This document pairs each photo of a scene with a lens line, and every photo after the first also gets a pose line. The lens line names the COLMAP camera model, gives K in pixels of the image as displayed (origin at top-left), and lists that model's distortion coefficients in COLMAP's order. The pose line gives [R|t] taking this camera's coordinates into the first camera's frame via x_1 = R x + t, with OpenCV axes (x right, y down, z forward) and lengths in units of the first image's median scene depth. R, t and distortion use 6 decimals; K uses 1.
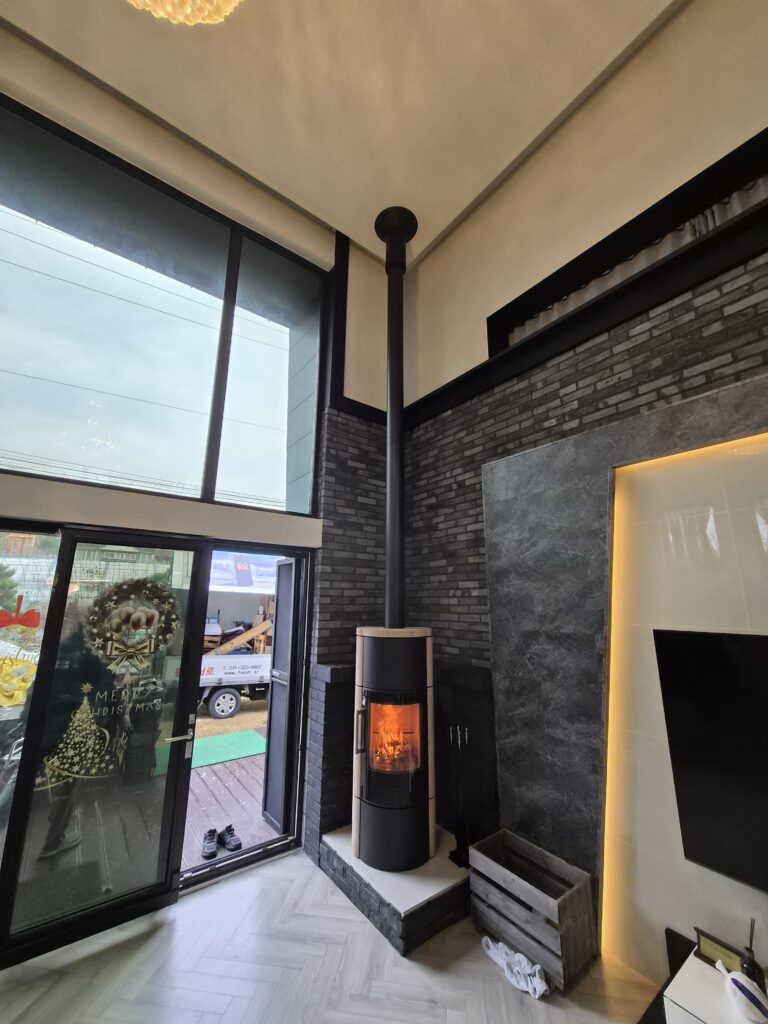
lens RADIAL K [[402.9, 0, 383.6], [0, 402.9, 510.7], [0, 0, 1]] dist [0.000151, -0.000442]
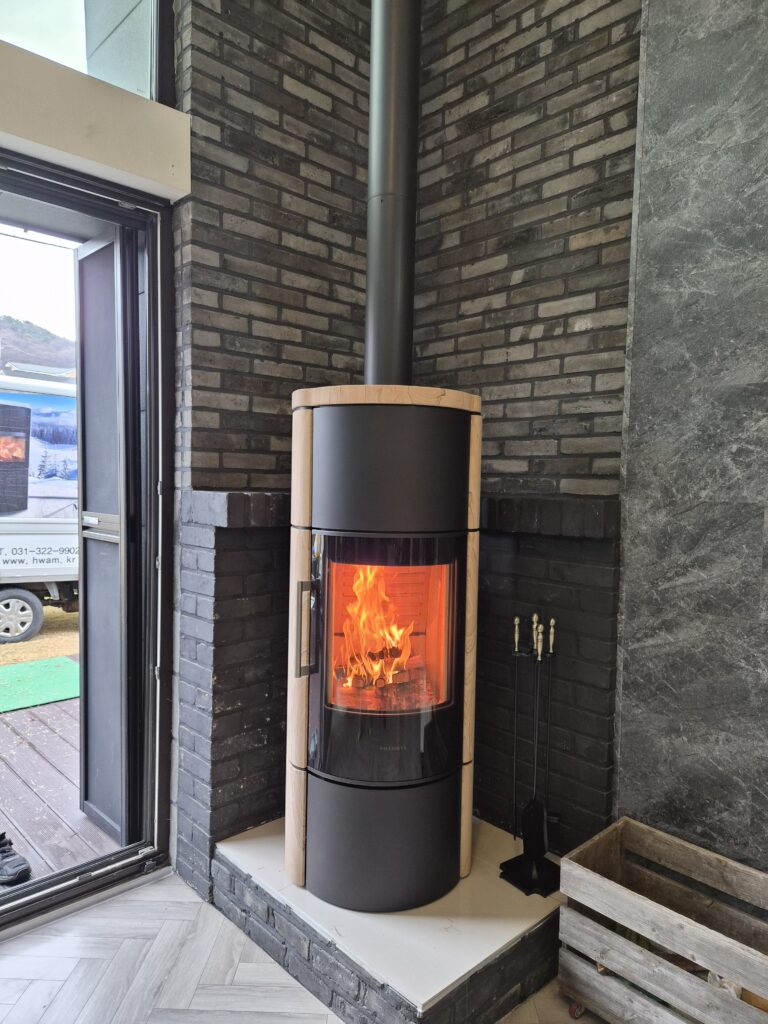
lens RADIAL K [[683.9, 0, 383.9], [0, 683.9, 517.3], [0, 0, 1]] dist [0.064243, -0.052698]
pose [[0.993089, 0.005731, 0.117225, -0.060416], [-0.038220, 0.960155, 0.276841, 0.235669], [-0.110968, -0.279408, 0.953739, 0.346157]]
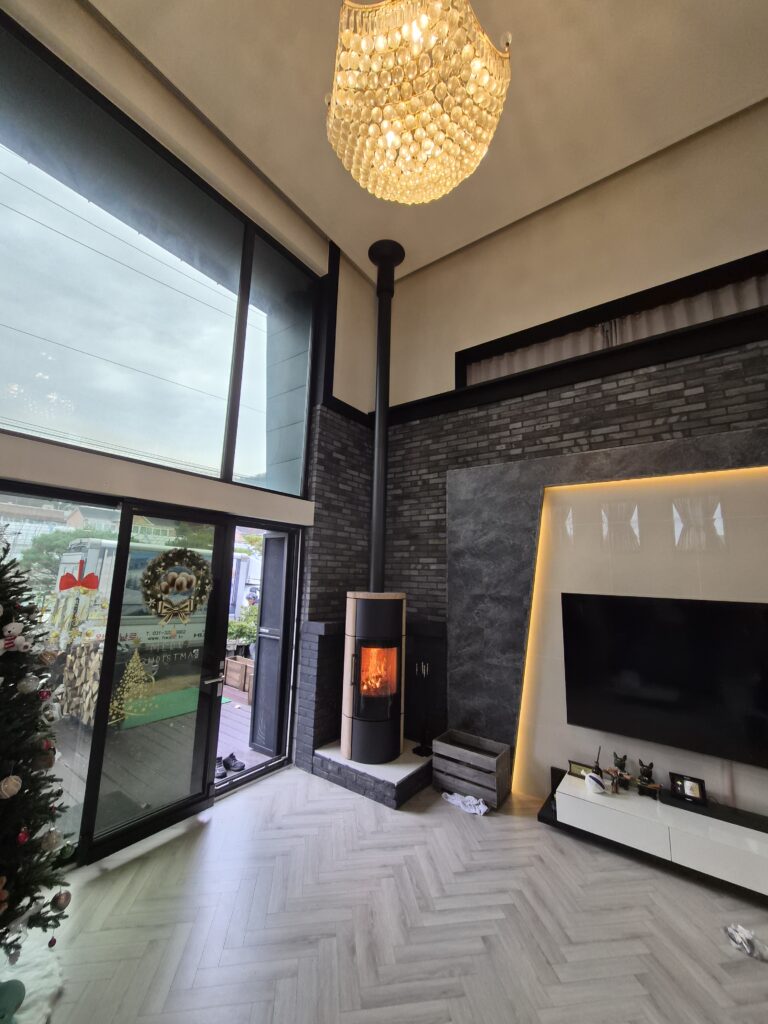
lens RADIAL K [[402.9, 0, 383.8], [0, 402.9, 509.5], [0, 0, 1]] dist [0.000151, -0.000442]
pose [[0.956418, 0.064452, 0.284798, -0.362145], [-0.083901, 0.994865, 0.056613, -0.050886], [-0.279687, -0.078041, 0.956914, -0.234885]]
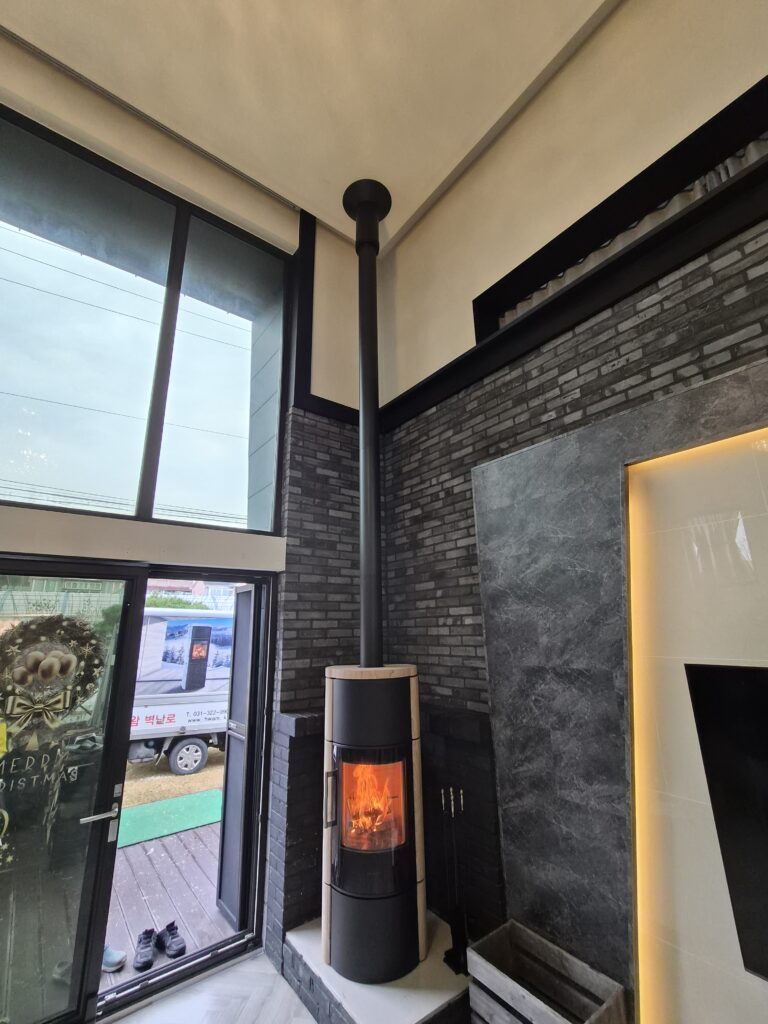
lens RADIAL K [[442.1, 0, 382.3], [0, 442.1, 508.7], [0, 0, 1]] dist [-0.003418, 0.002067]
pose [[0.999617, -0.024818, 0.012239, 0.049090], [0.025320, 0.998766, -0.042721, 0.007421], [-0.011163, 0.043014, 0.999012, 0.087949]]
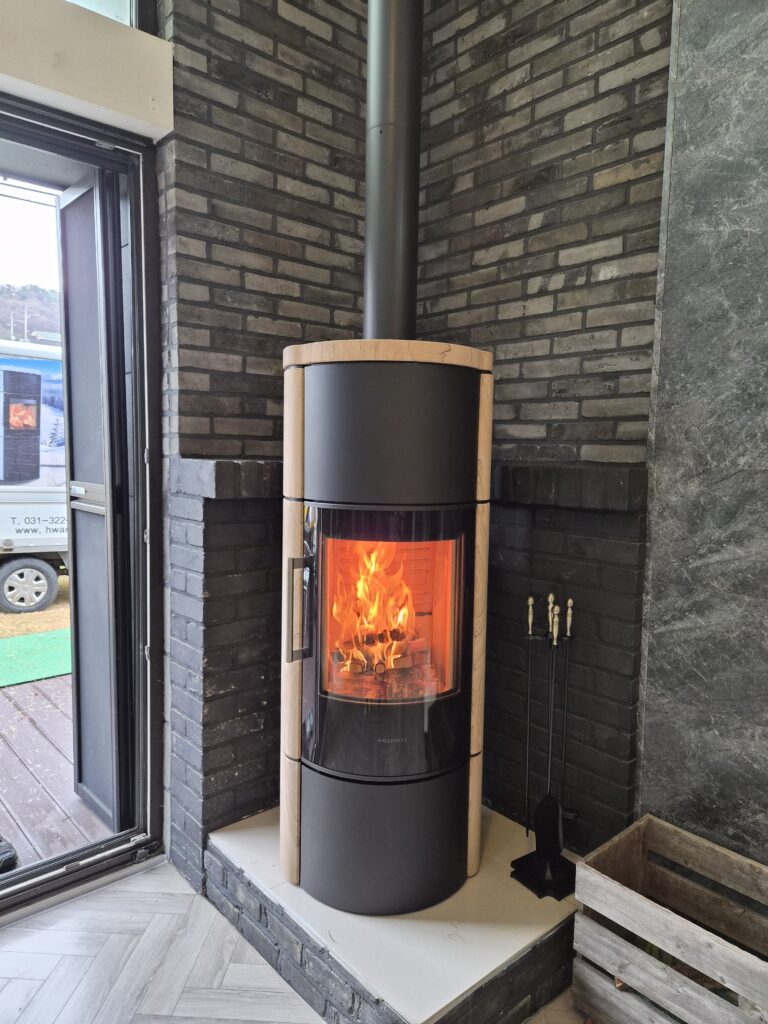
lens RADIAL K [[683.9, 0, 387.9], [0, 683.9, 508.8], [0, 0, 1]] dist [0.064243, -0.052698]
pose [[0.996136, 0.002005, 0.087801, -0.030351], [-0.029262, 0.950192, 0.310290, 0.250579], [-0.082805, -0.311660, 0.946579, 0.405192]]
